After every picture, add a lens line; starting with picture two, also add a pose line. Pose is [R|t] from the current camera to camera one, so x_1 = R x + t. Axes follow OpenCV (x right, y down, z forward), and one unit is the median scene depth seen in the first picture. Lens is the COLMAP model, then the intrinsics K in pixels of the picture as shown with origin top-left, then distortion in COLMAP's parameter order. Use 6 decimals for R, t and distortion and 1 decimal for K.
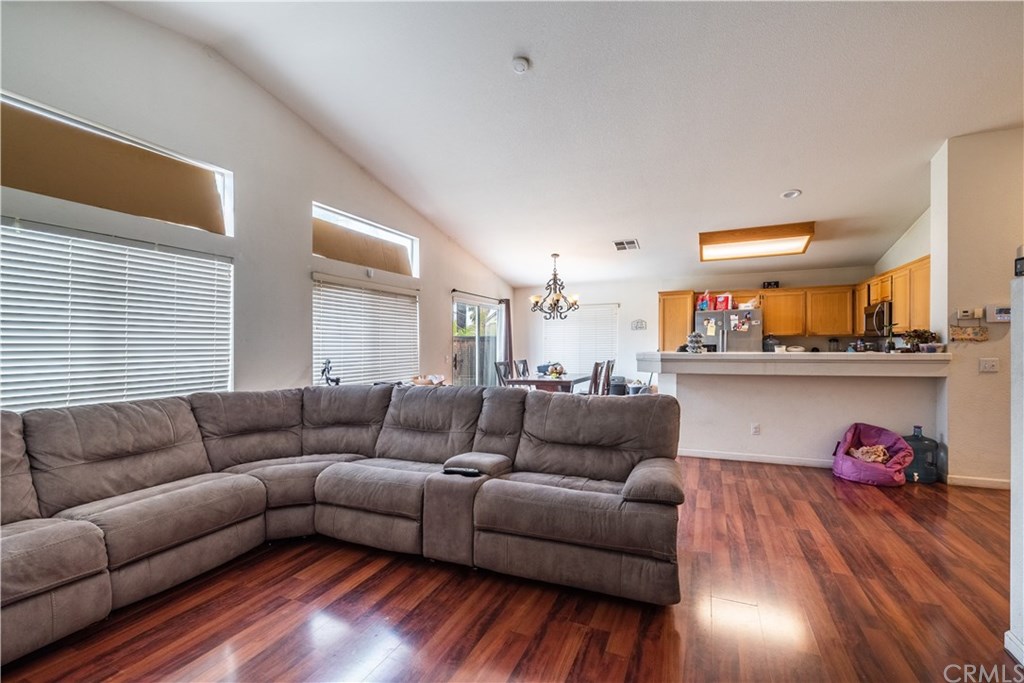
lens RADIAL K [[443.6, 0, 513.8], [0, 443.6, 339.5], [0, 0, 1]] dist [-0.001590, -0.000030]
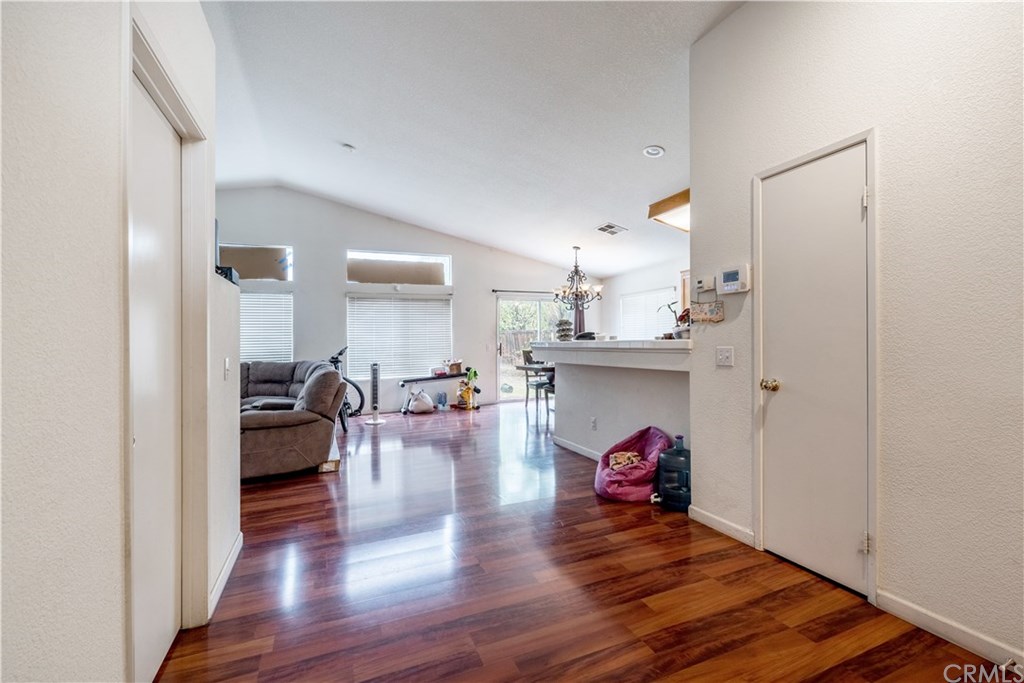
lens RADIAL K [[443.6, 0, 511.7], [0, 443.6, 336.6], [0, 0, 1]] dist [-0.001590, -0.000030]
pose [[0.724921, -0.011546, -0.688735, 0.739330], [0.019933, 0.999792, 0.004221, 0.009776], [0.688543, -0.016788, 0.725001, 0.154146]]
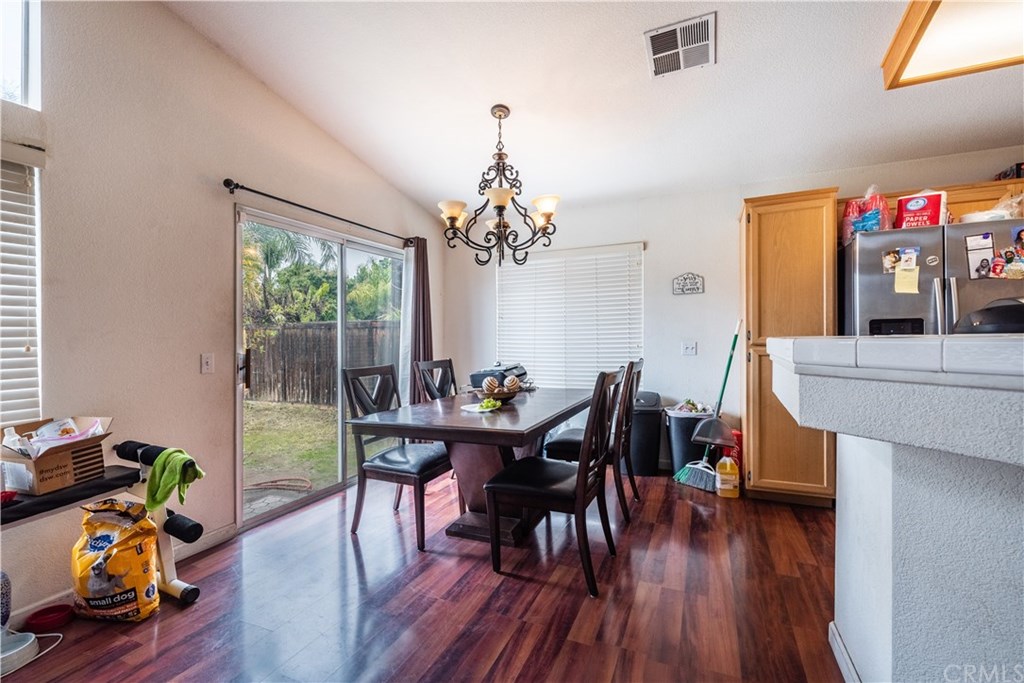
lens RADIAL K [[443.6, 0, 511.4], [0, 443.6, 336.8], [0, 0, 1]] dist [-0.001590, -0.000030]
pose [[0.999943, -0.009250, -0.005399, 0.111602], [0.009296, 0.999920, 0.008600, 0.020749], [0.005319, -0.008650, 0.999948, 0.620570]]
